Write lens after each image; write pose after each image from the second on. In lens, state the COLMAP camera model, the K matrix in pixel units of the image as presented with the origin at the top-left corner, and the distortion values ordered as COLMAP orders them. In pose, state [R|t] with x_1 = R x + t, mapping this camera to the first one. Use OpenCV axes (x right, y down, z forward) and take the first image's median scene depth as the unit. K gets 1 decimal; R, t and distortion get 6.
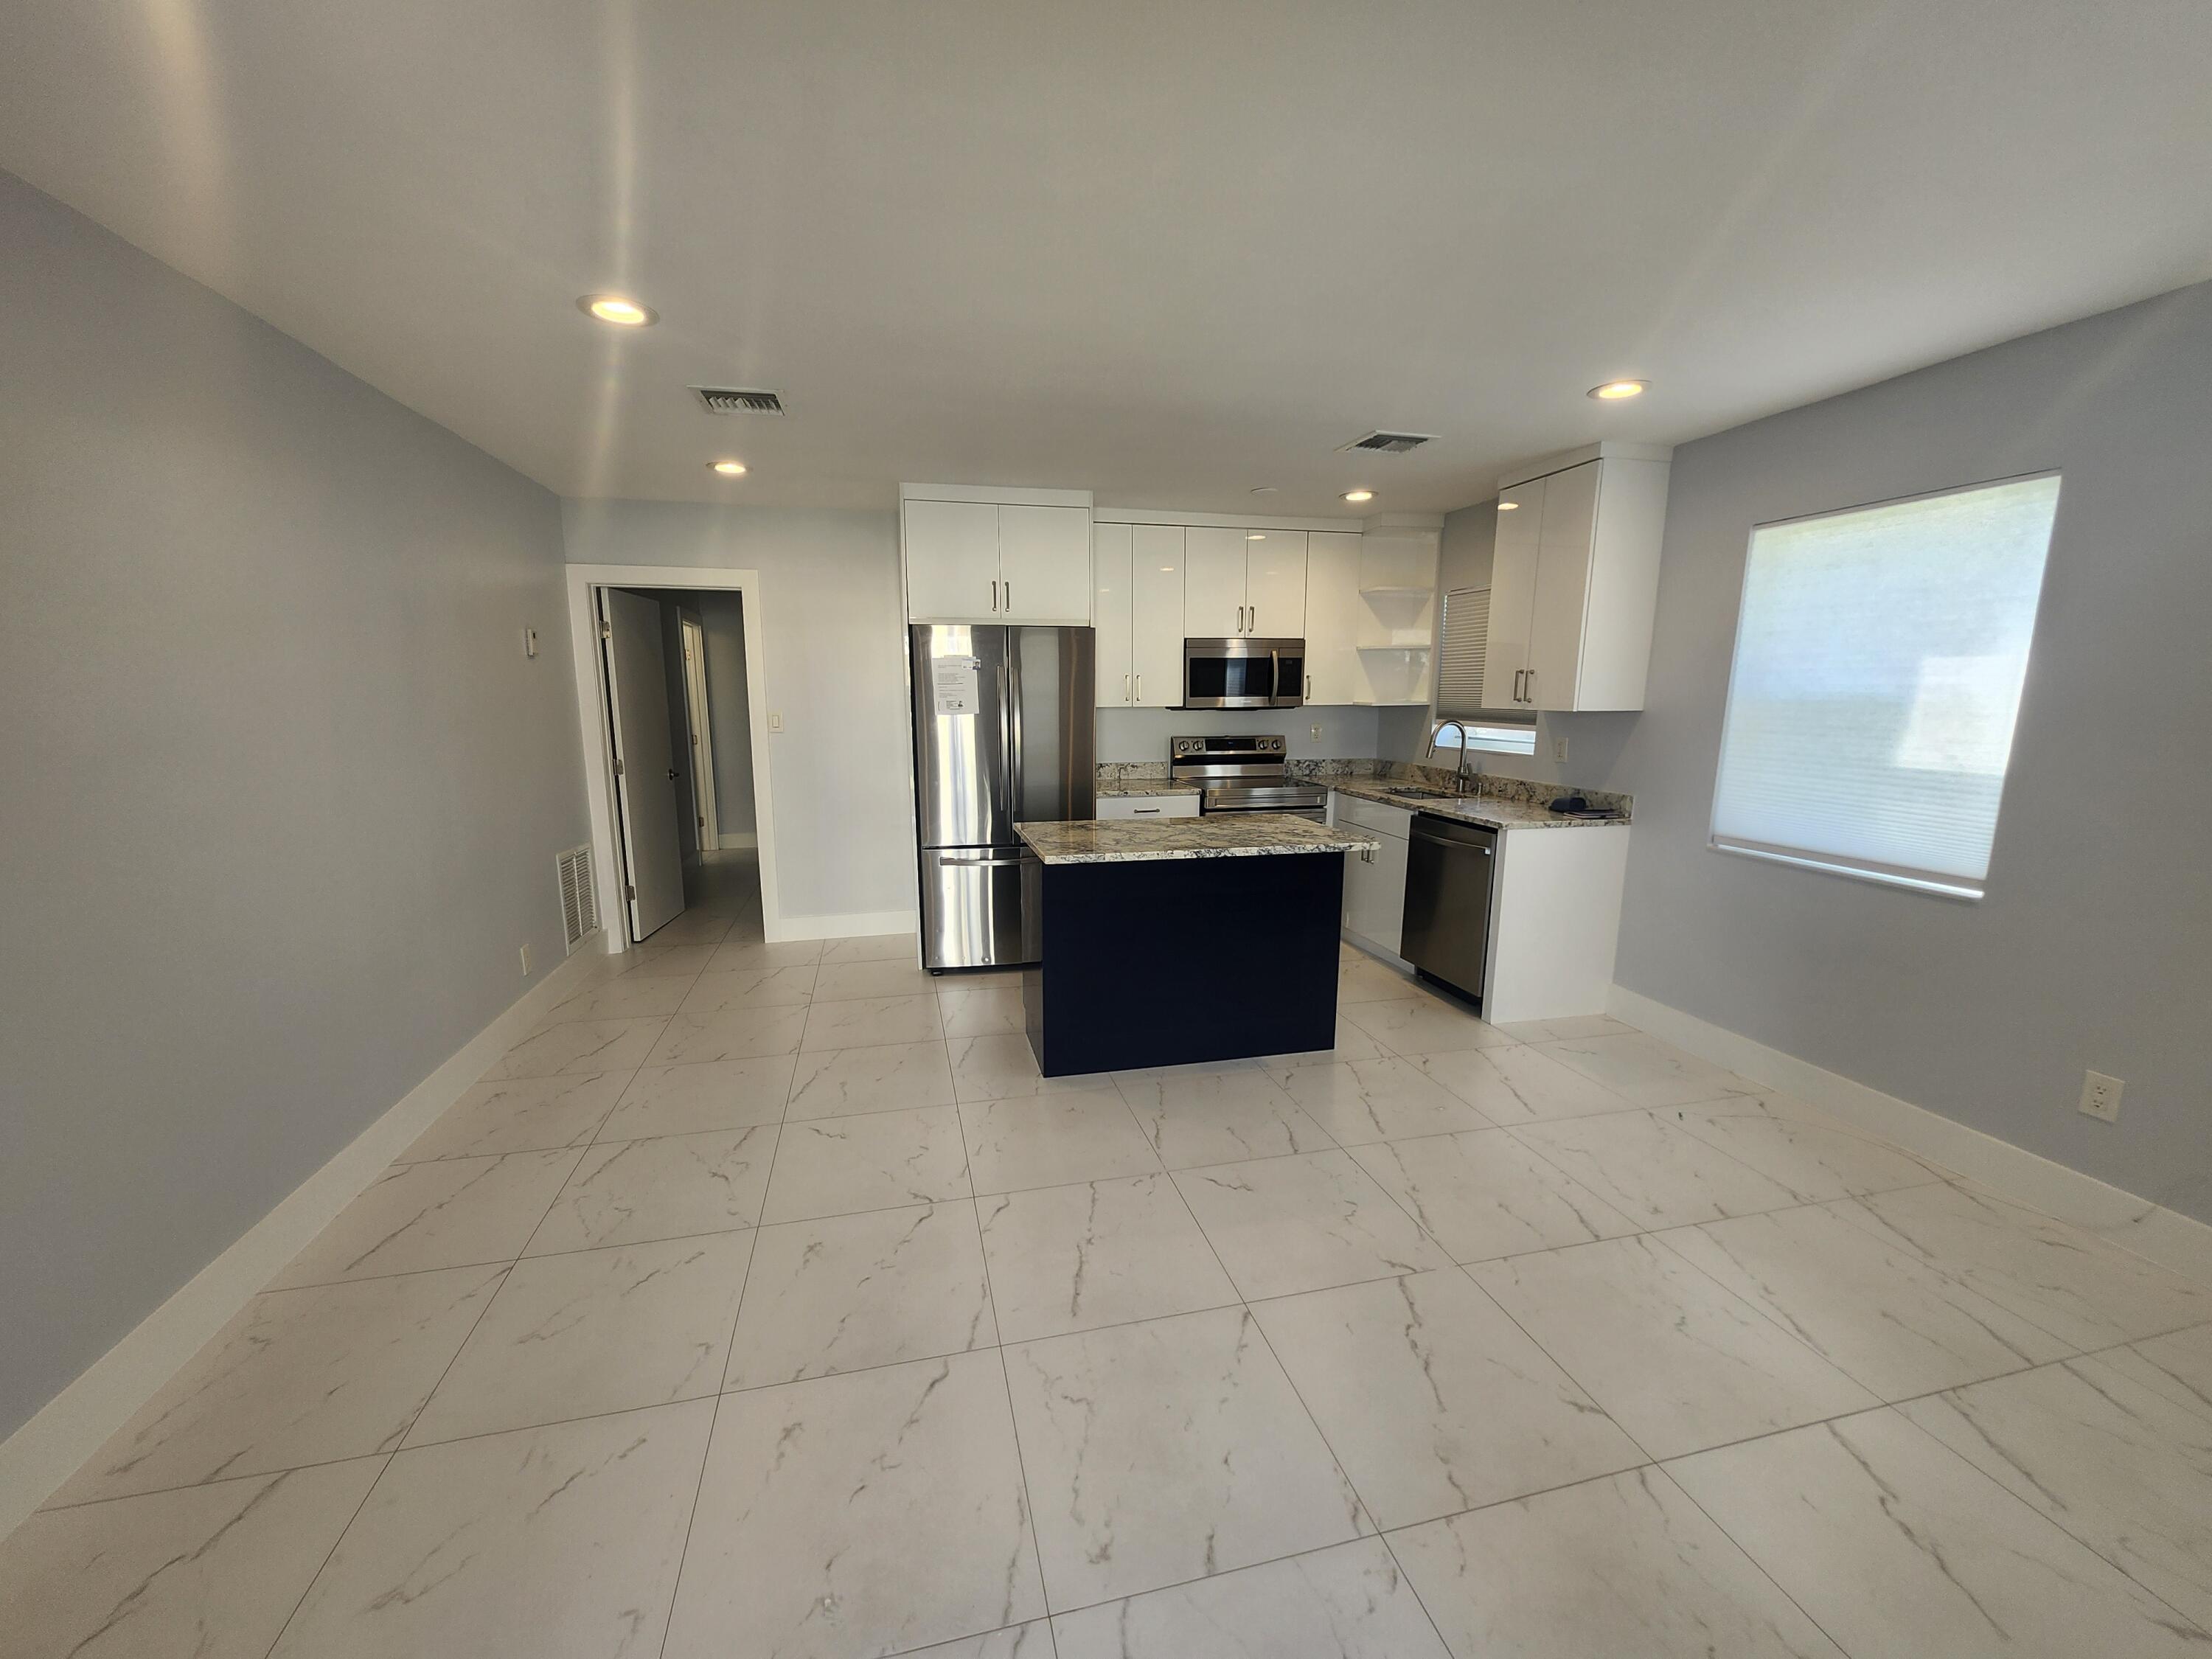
lens RADIAL K [[862.9, 0, 1090.8], [0, 862.9, 846.0], [0, 0, 1]] dist [0.001340, 0.000189]
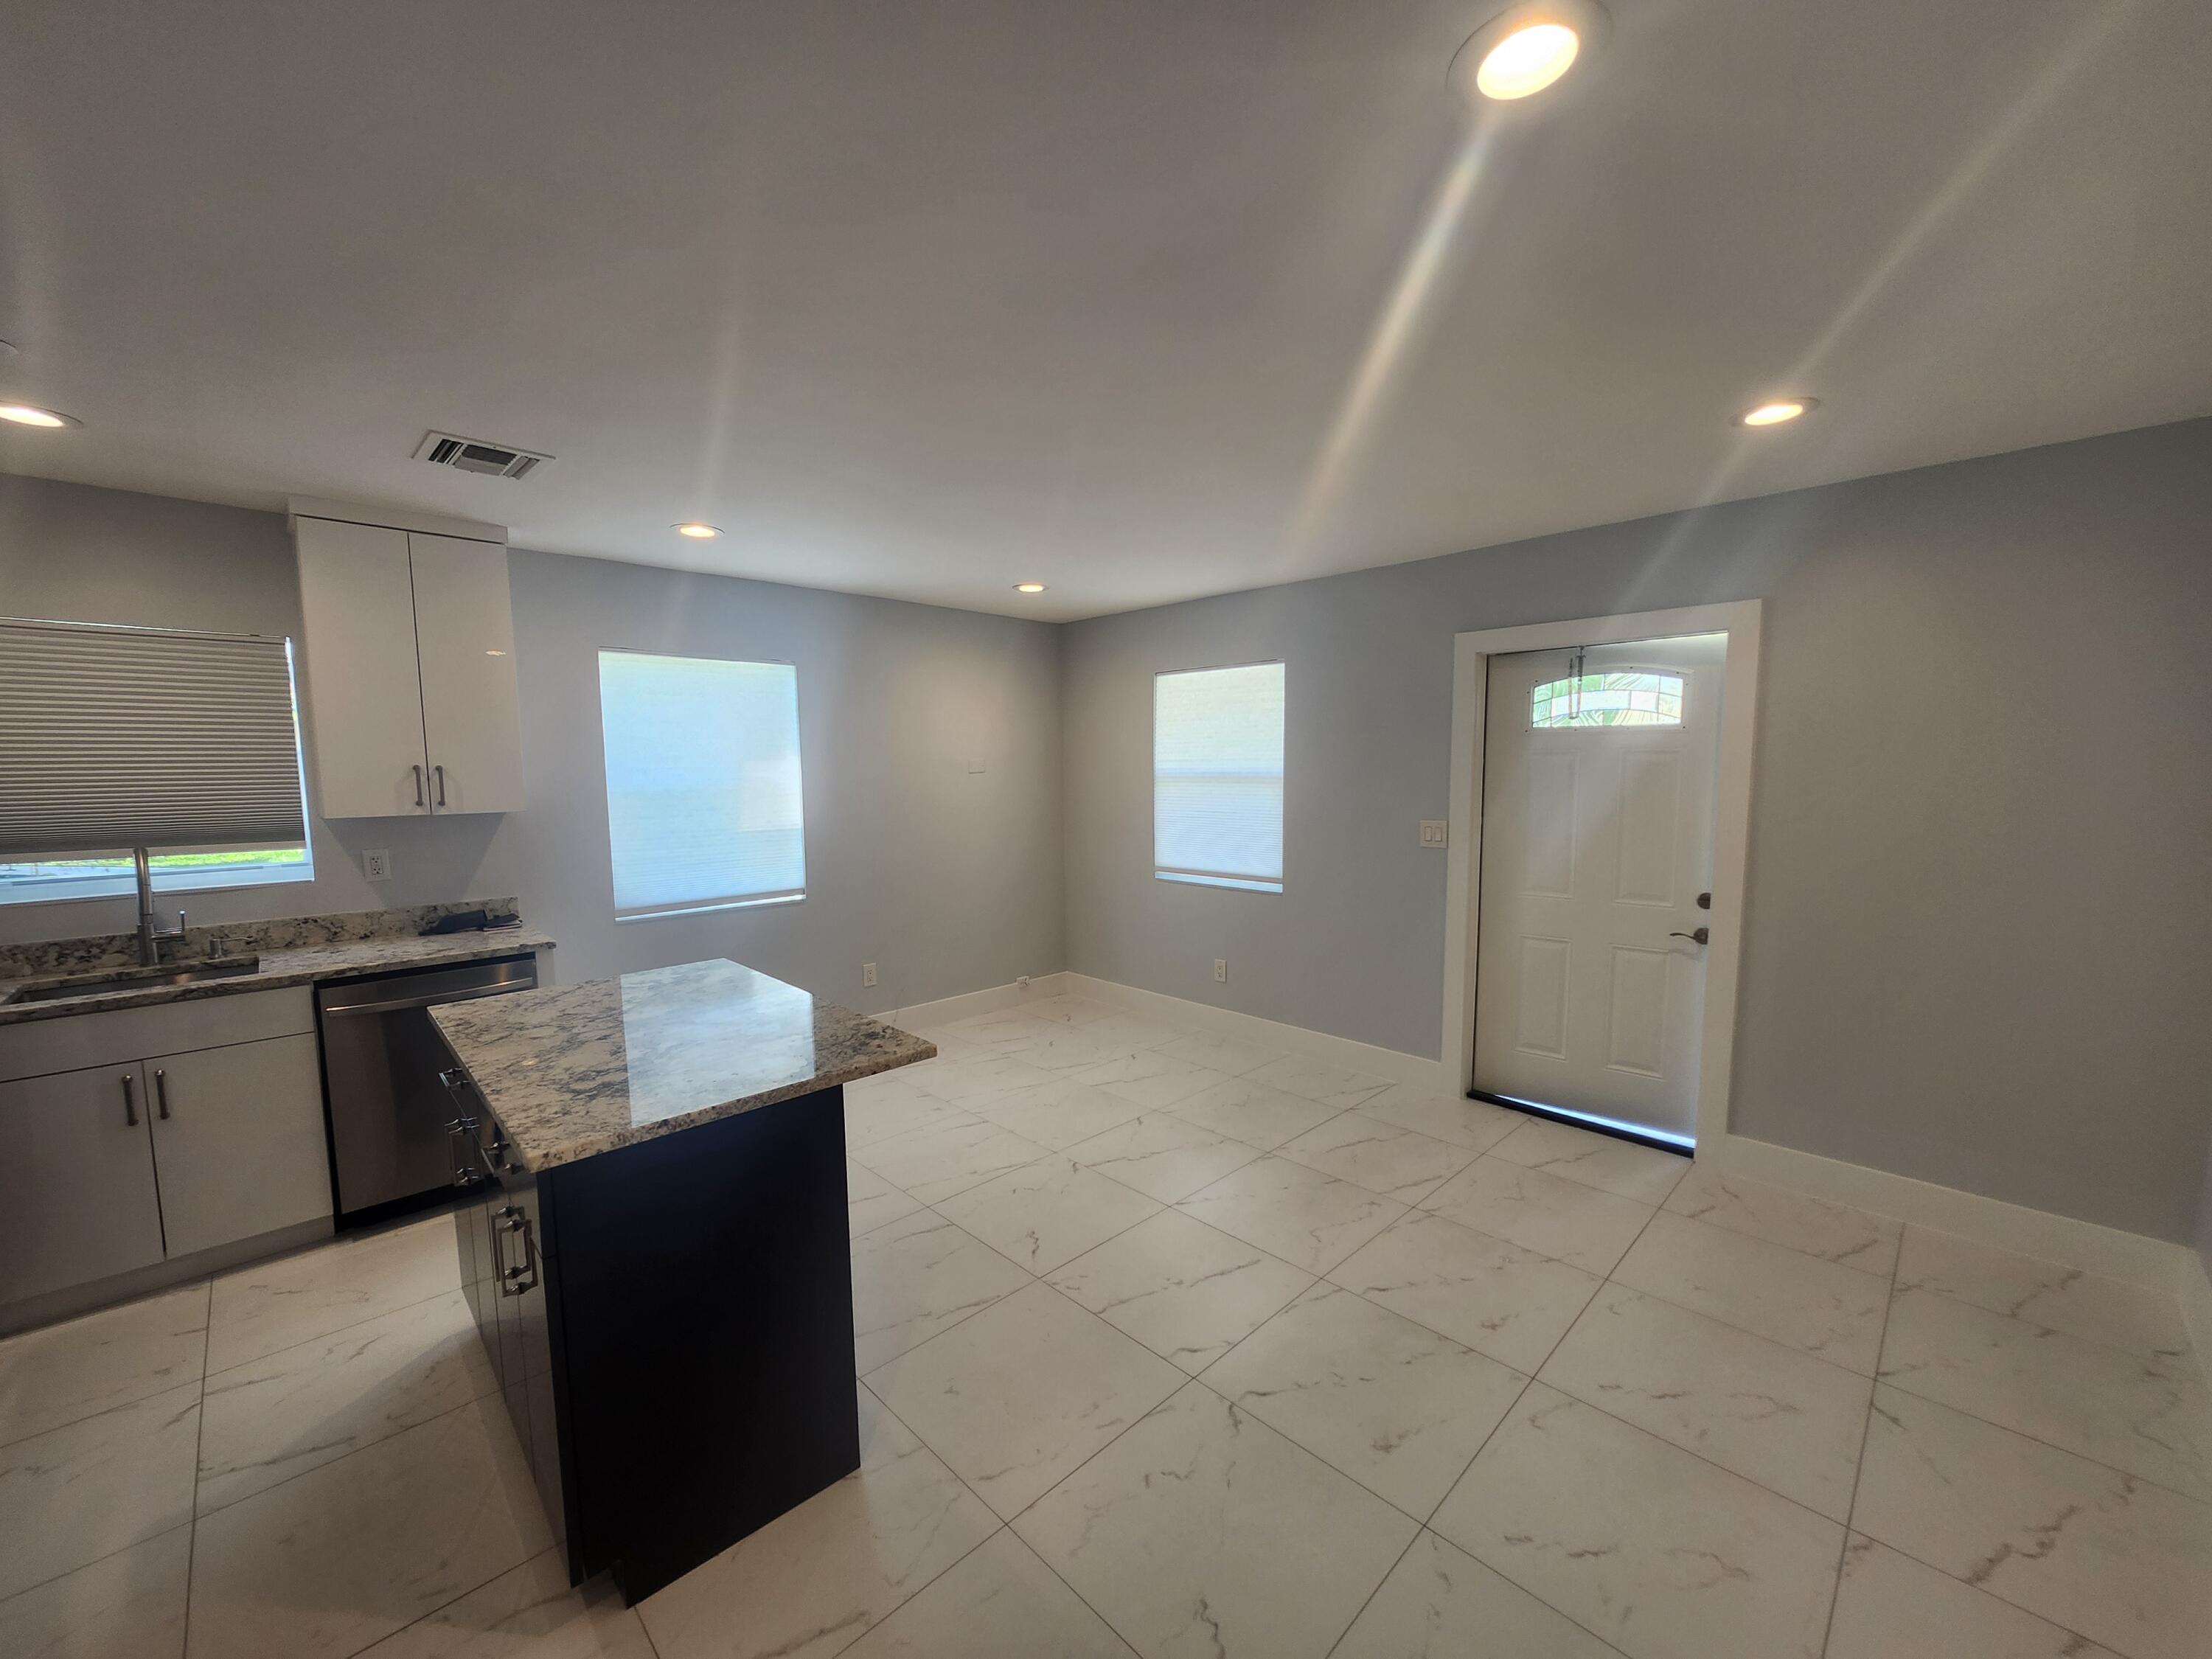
lens RADIAL K [[862.9, 0, 1090.8], [0, 862.9, 846.0], [0, 0, 1]] dist [0.001340, 0.000189]
pose [[-0.509658, -0.075360, 0.857070, -0.426458], [0.165013, 0.969102, 0.183336, -0.151579], [-0.844405, 0.234867, -0.481476, 0.755053]]
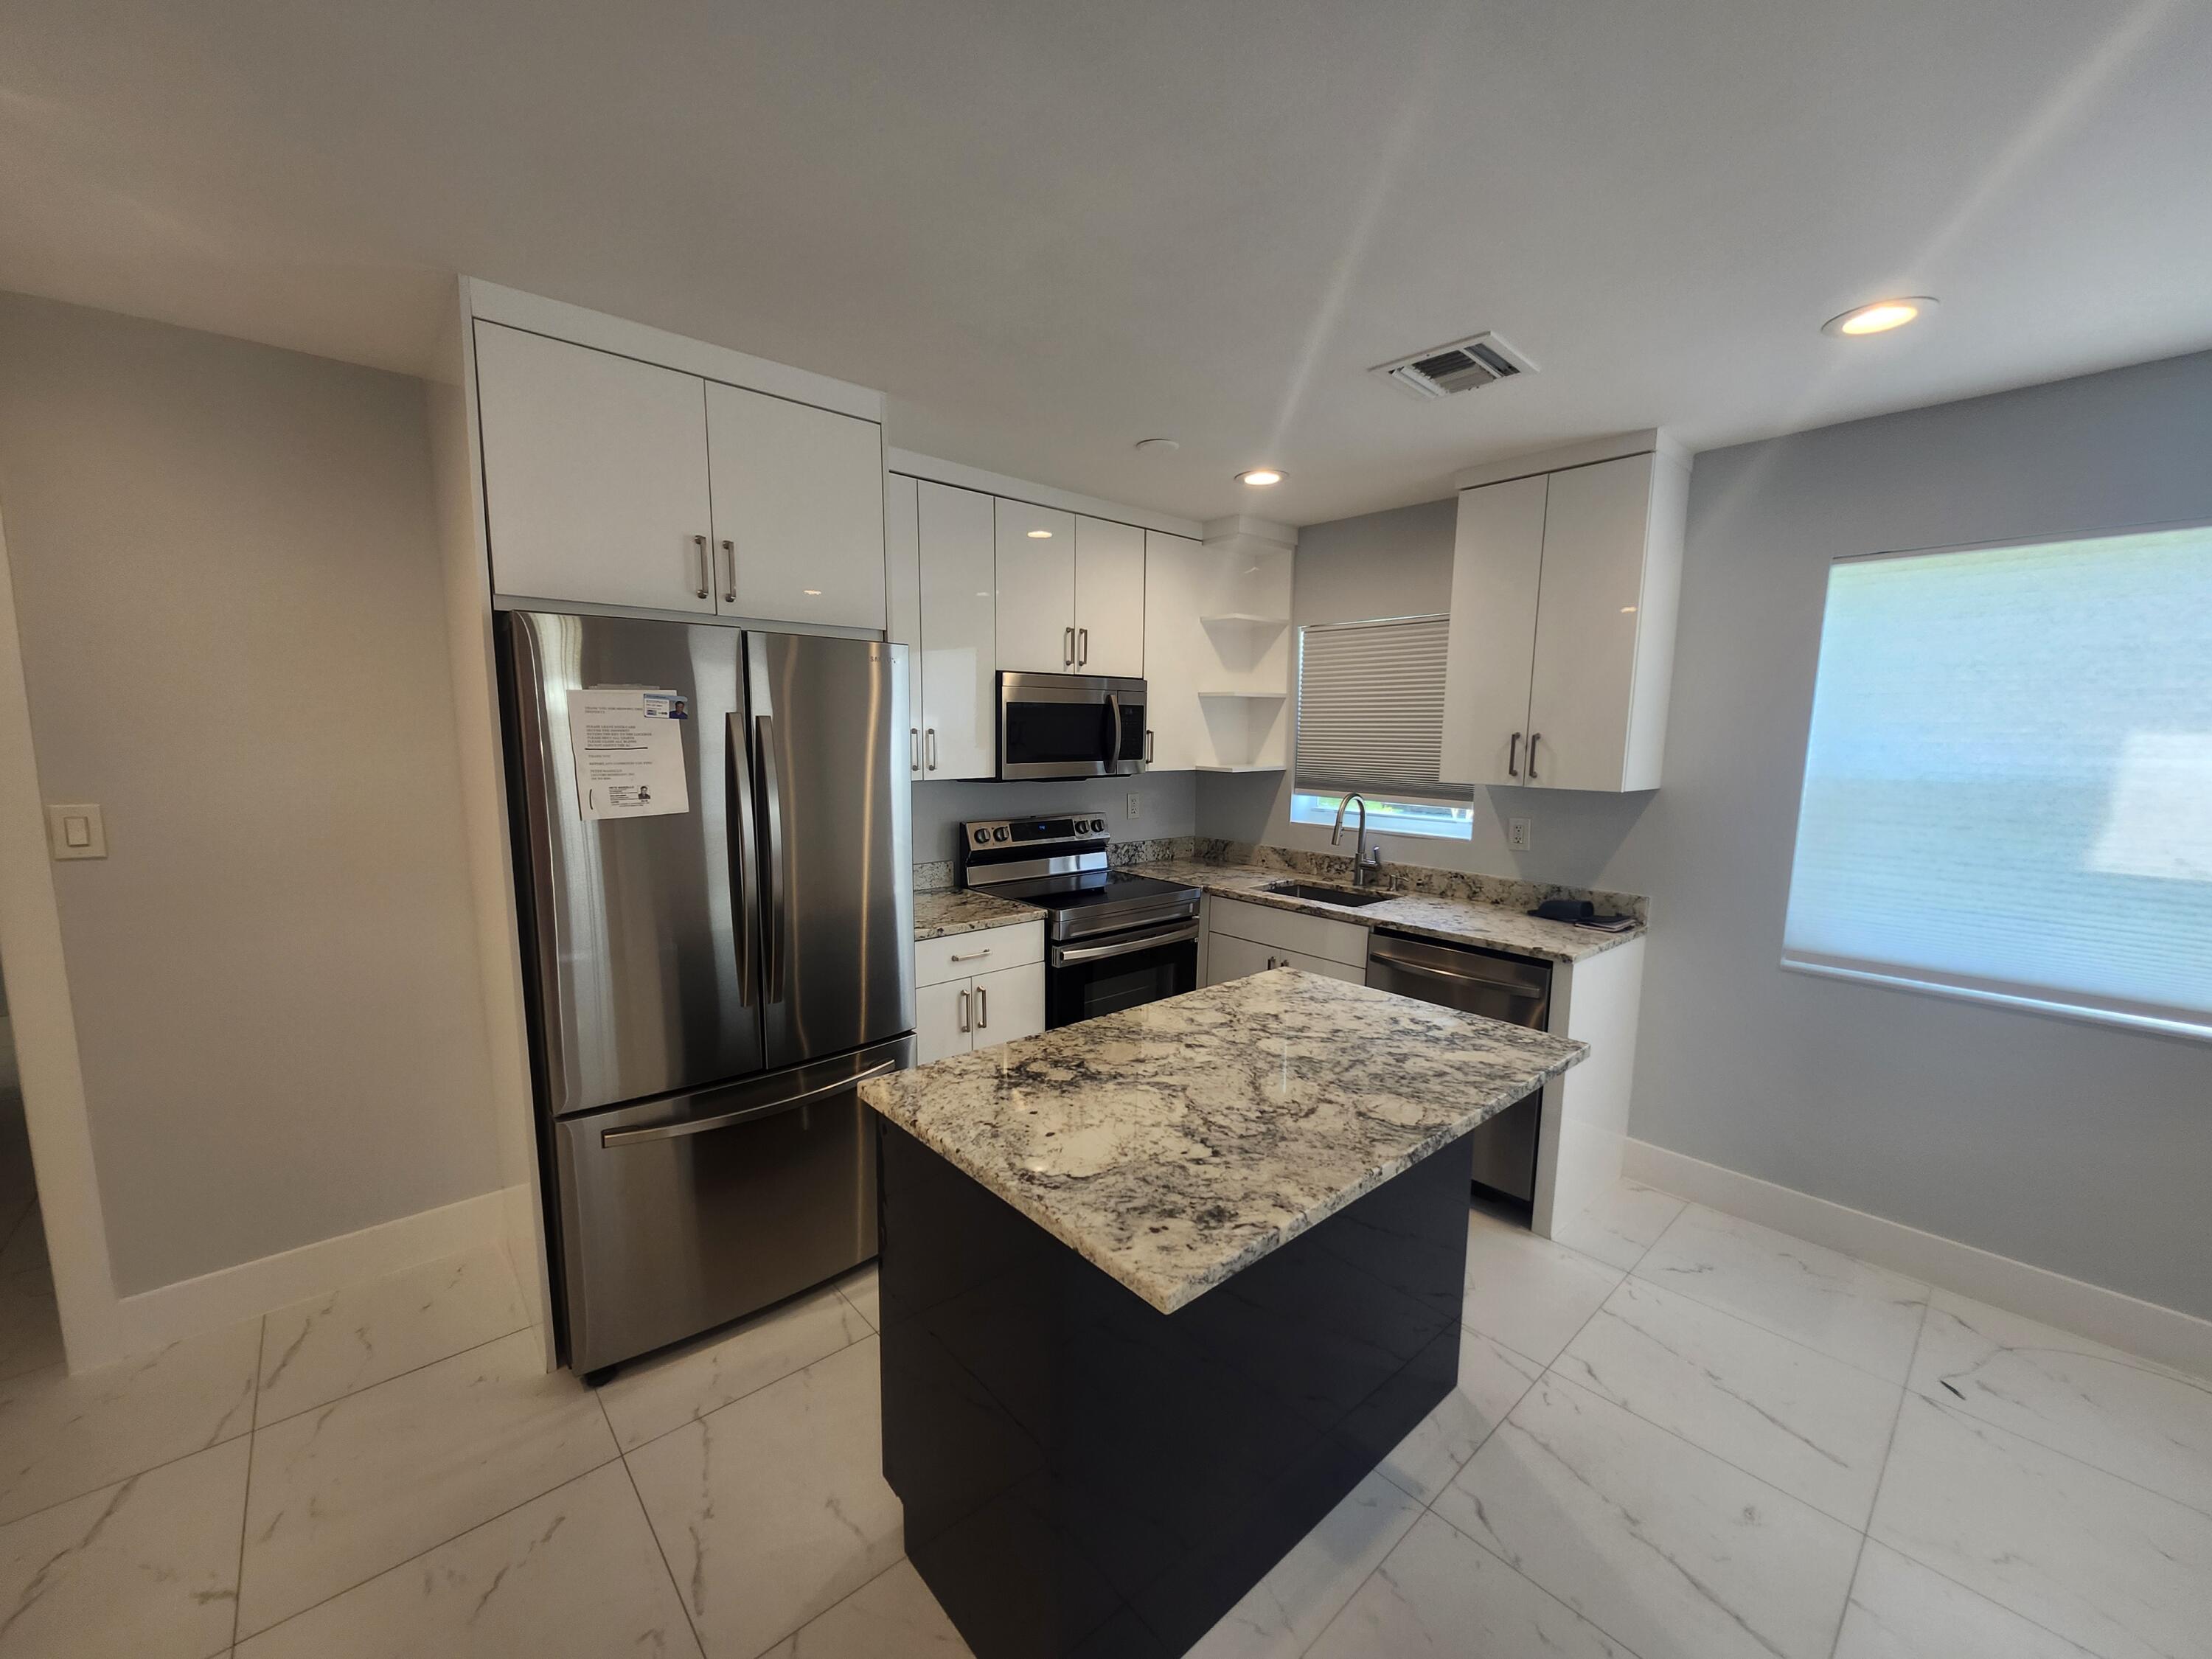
lens RADIAL K [[862.9, 0, 1090.8], [0, 862.9, 846.0], [0, 0, 1]] dist [0.001340, 0.000189]
pose [[0.882009, -0.051973, 0.468358, -0.145844], [0.072475, 0.997035, -0.025844, -0.099327], [-0.465627, 0.056739, 0.883160, 0.452488]]
